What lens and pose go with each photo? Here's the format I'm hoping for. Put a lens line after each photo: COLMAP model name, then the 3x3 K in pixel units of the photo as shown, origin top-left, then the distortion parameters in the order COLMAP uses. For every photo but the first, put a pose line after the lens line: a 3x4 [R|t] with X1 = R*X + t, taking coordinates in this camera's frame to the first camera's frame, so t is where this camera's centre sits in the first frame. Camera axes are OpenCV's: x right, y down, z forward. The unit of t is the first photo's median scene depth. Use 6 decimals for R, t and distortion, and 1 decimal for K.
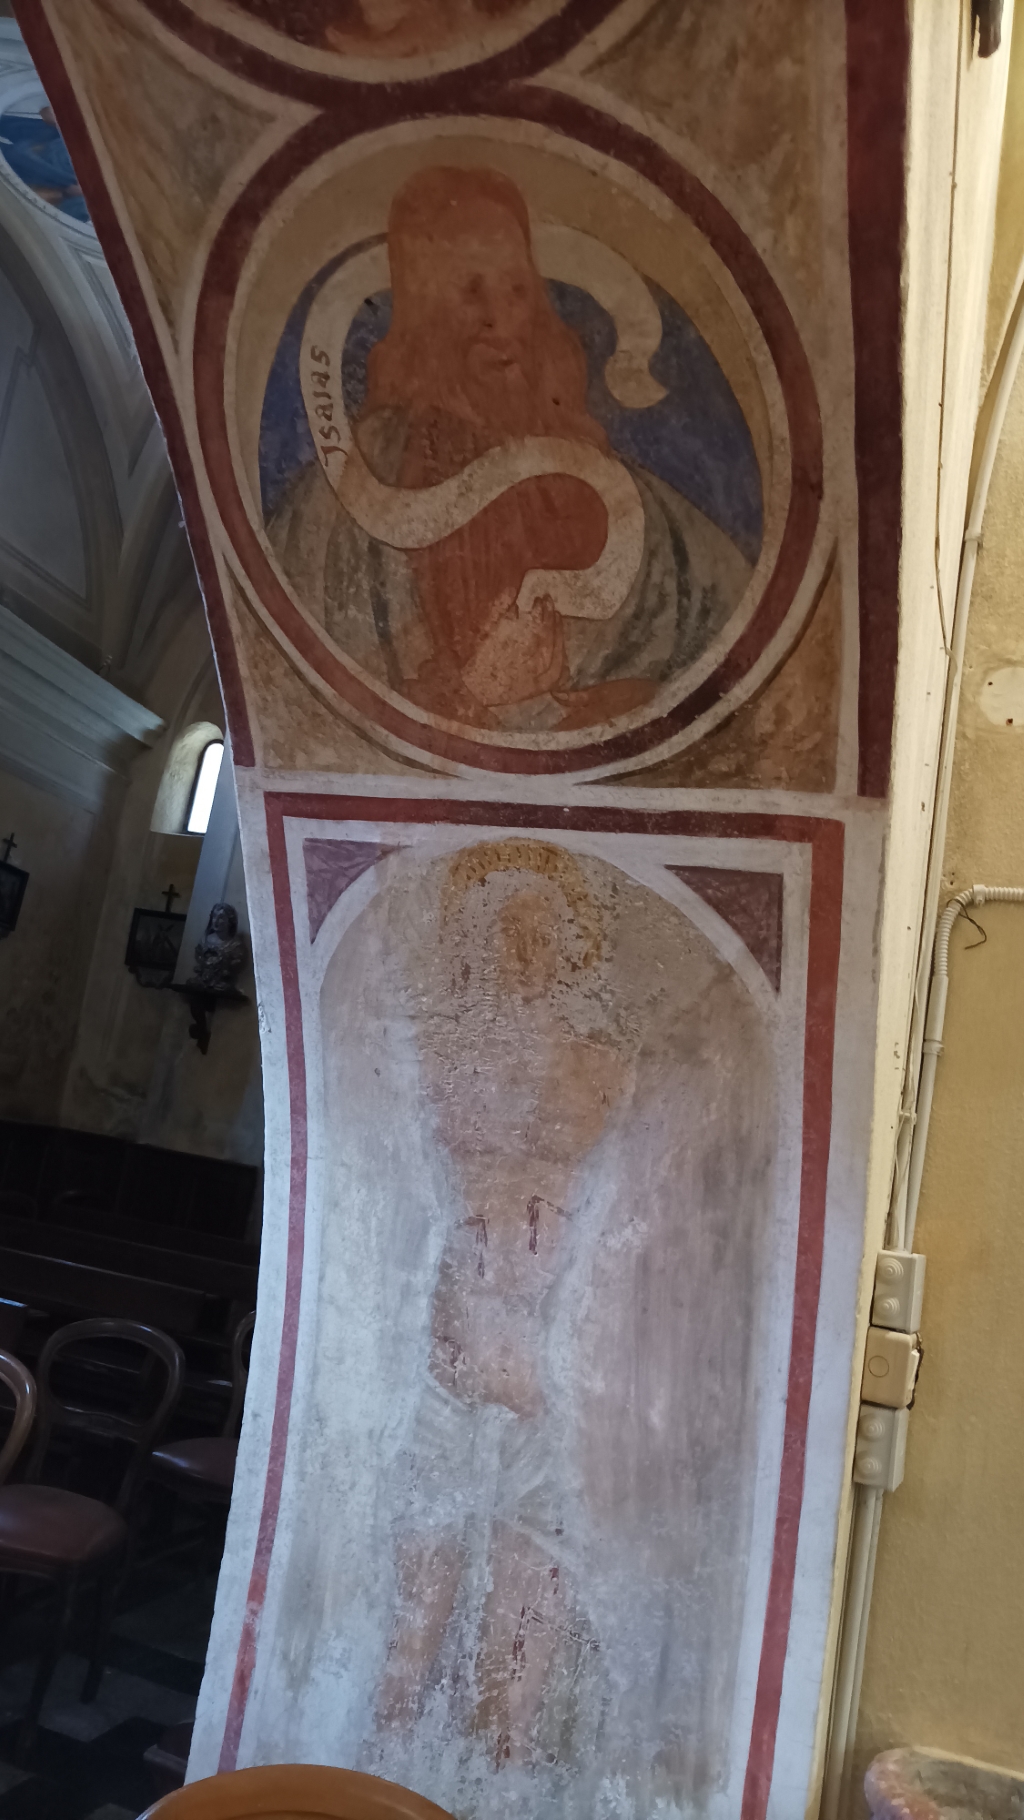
lens RADIAL K [[1357.0, 0, 510.5], [0, 1357.0, 916.5], [0, 0, 1]] dist [0.033699, -0.027408]
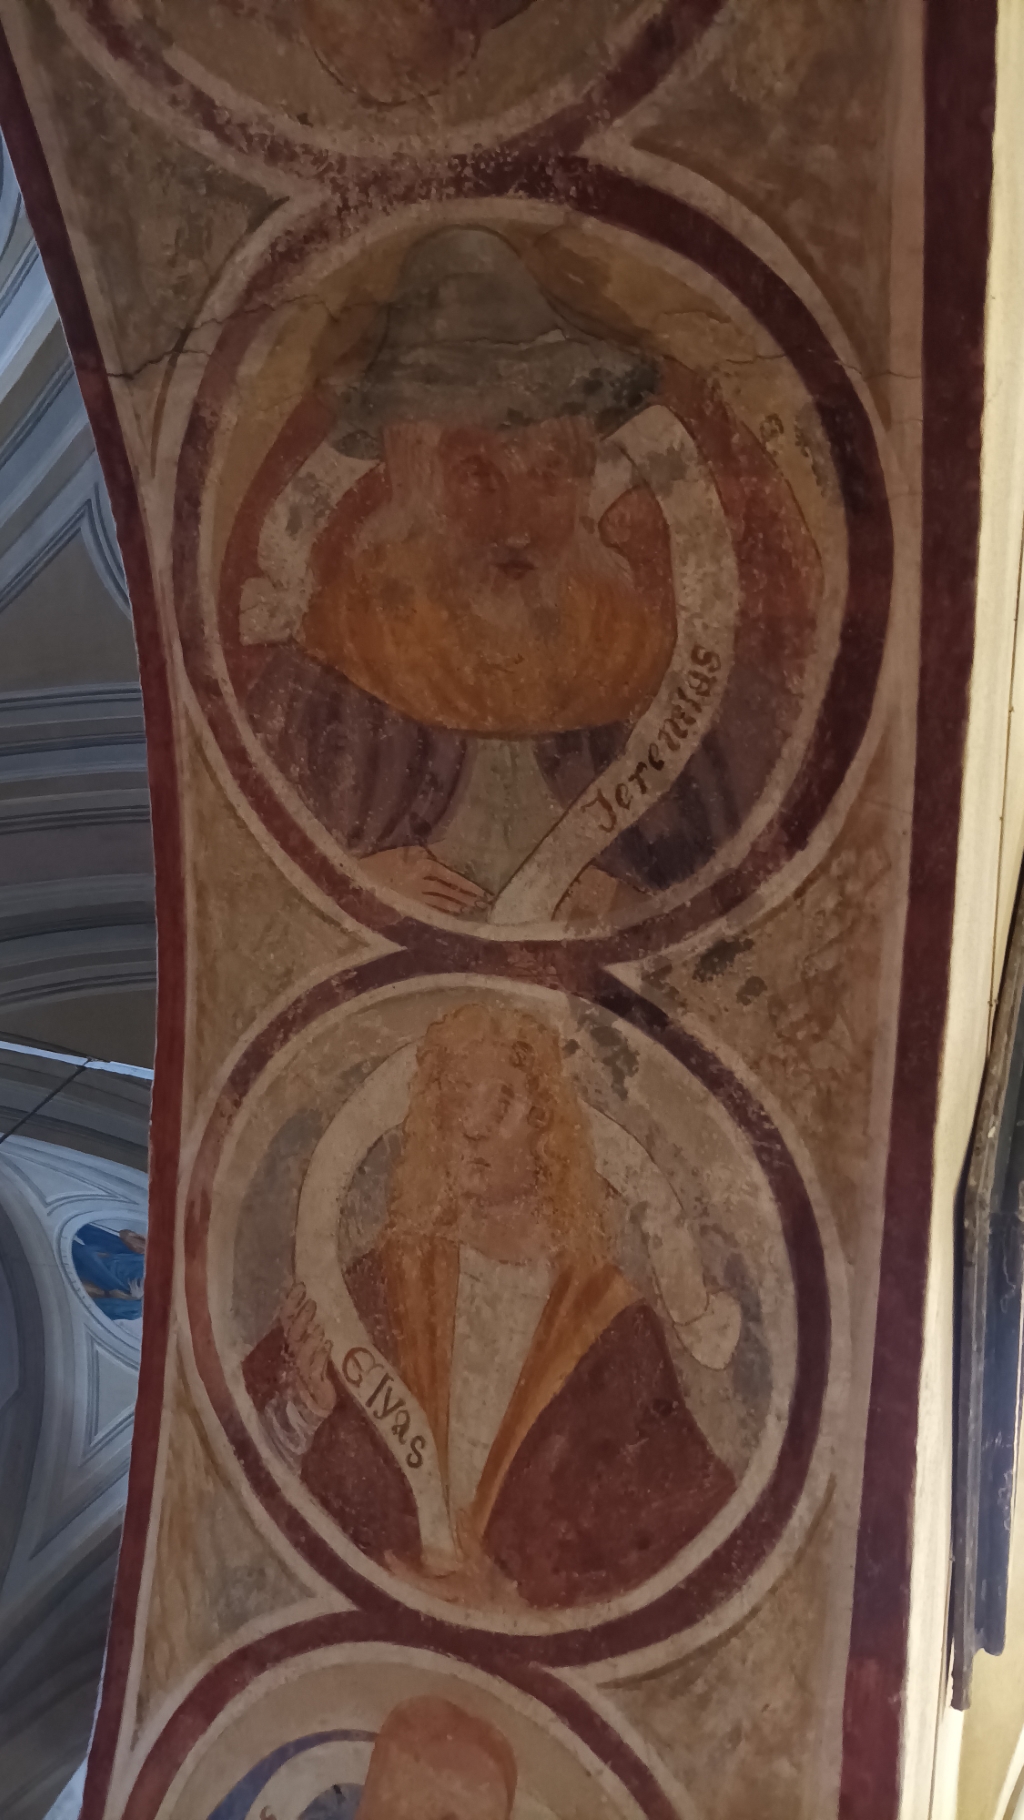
lens RADIAL K [[1357.0, 0, 510.5], [0, 1357.0, 916.5], [0, 0, 1]] dist [0.033699, -0.027408]
pose [[0.955567, 0.282807, -0.083141, -0.073174], [-0.254852, 0.650870, -0.715135, -0.169670], [-0.148132, 0.704548, 0.694024, -0.127478]]
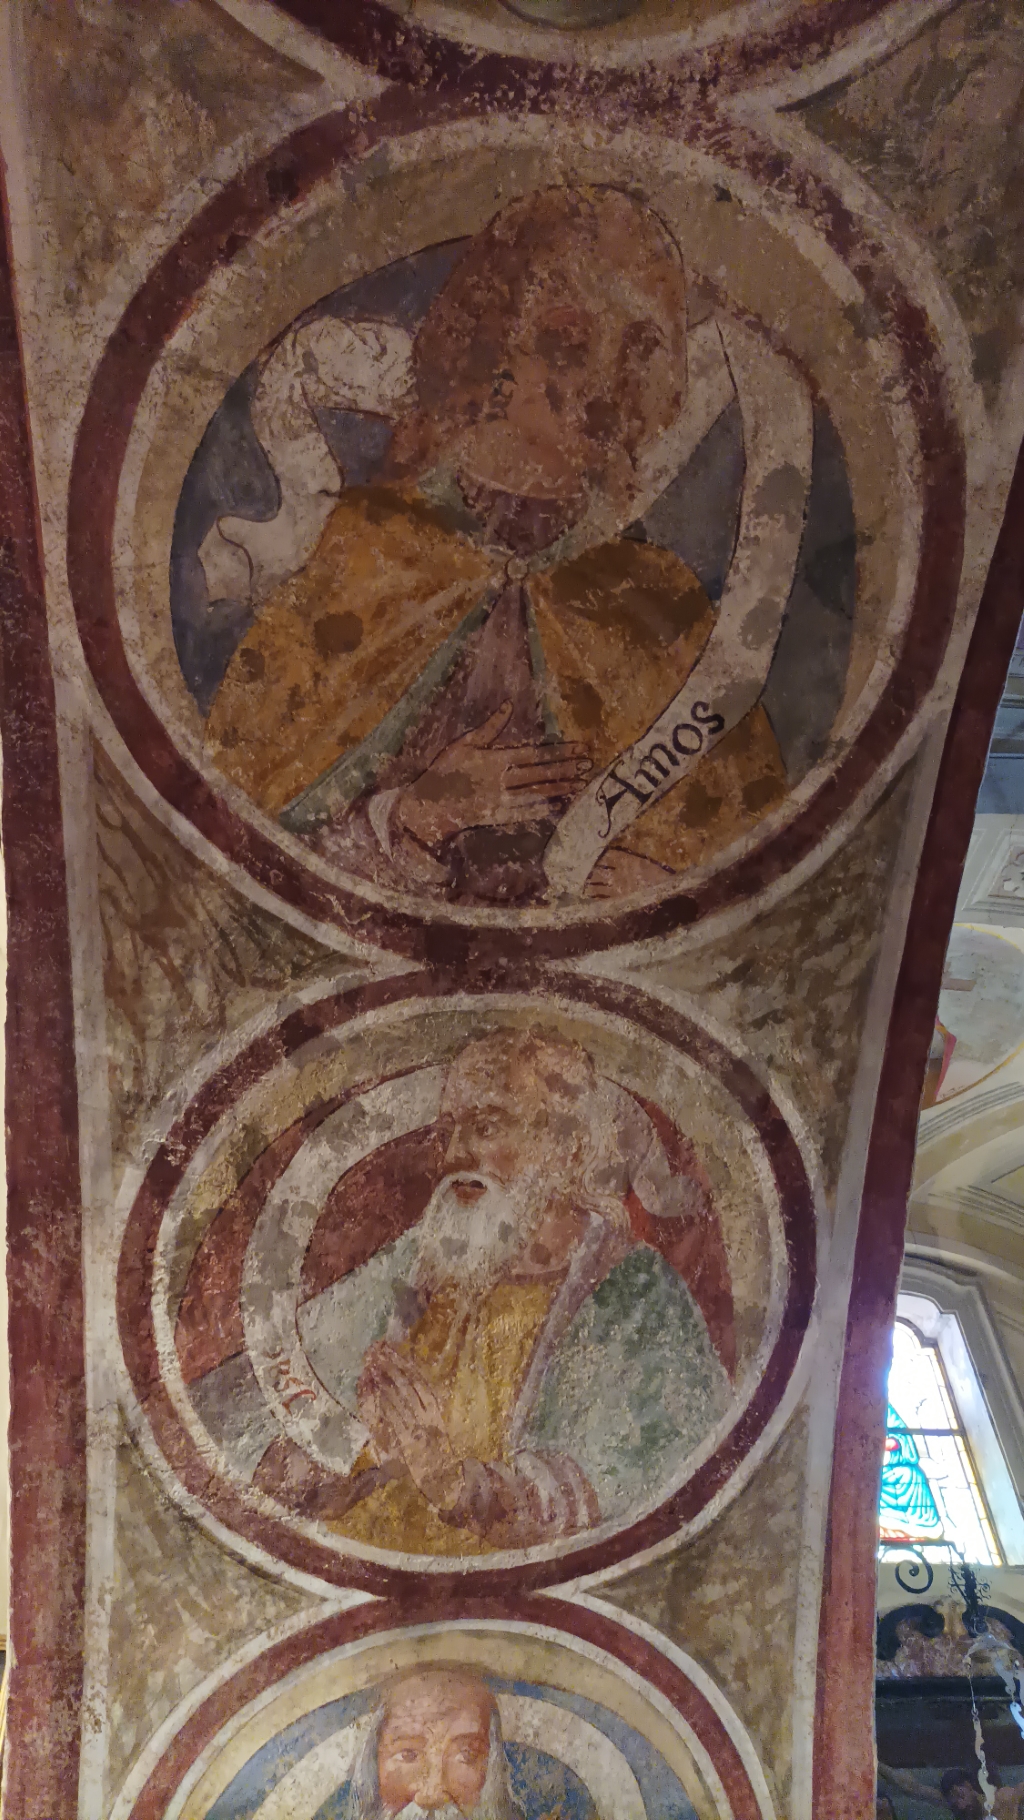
lens RADIAL K [[1357.0, 0, 510.5], [0, 1357.0, 916.5], [0, 0, 1]] dist [0.033699, -0.027408]
pose [[-0.909609, -0.363399, -0.201377, -0.266034], [-0.012641, 0.508684, -0.860860, -0.229942], [0.415273, -0.780501, -0.467297, 0.091737]]
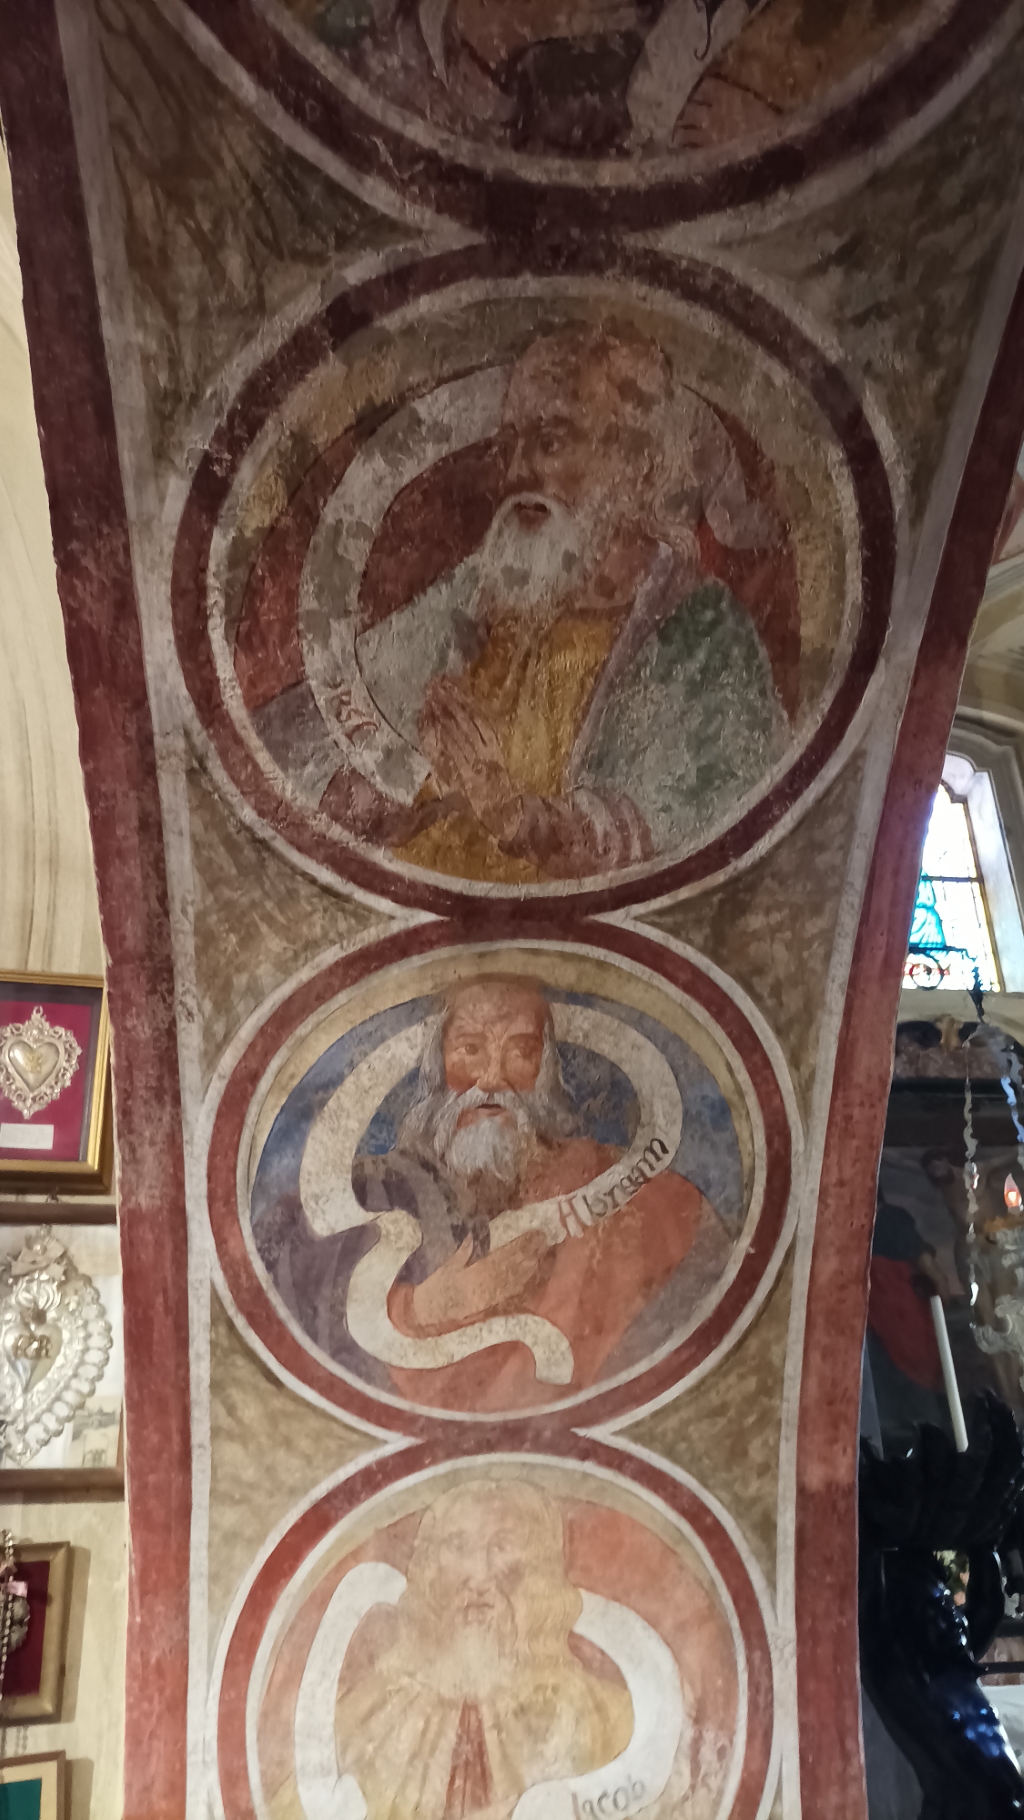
lens RADIAL K [[1357.0, 0, 510.5], [0, 1357.0, 916.5], [0, 0, 1]] dist [0.033699, -0.027408]
pose [[-0.913395, -0.278431, -0.296960, -0.292206], [-0.041972, 0.790026, -0.611635, -0.192792], [0.404904, -0.546201, -0.733292, 0.002769]]
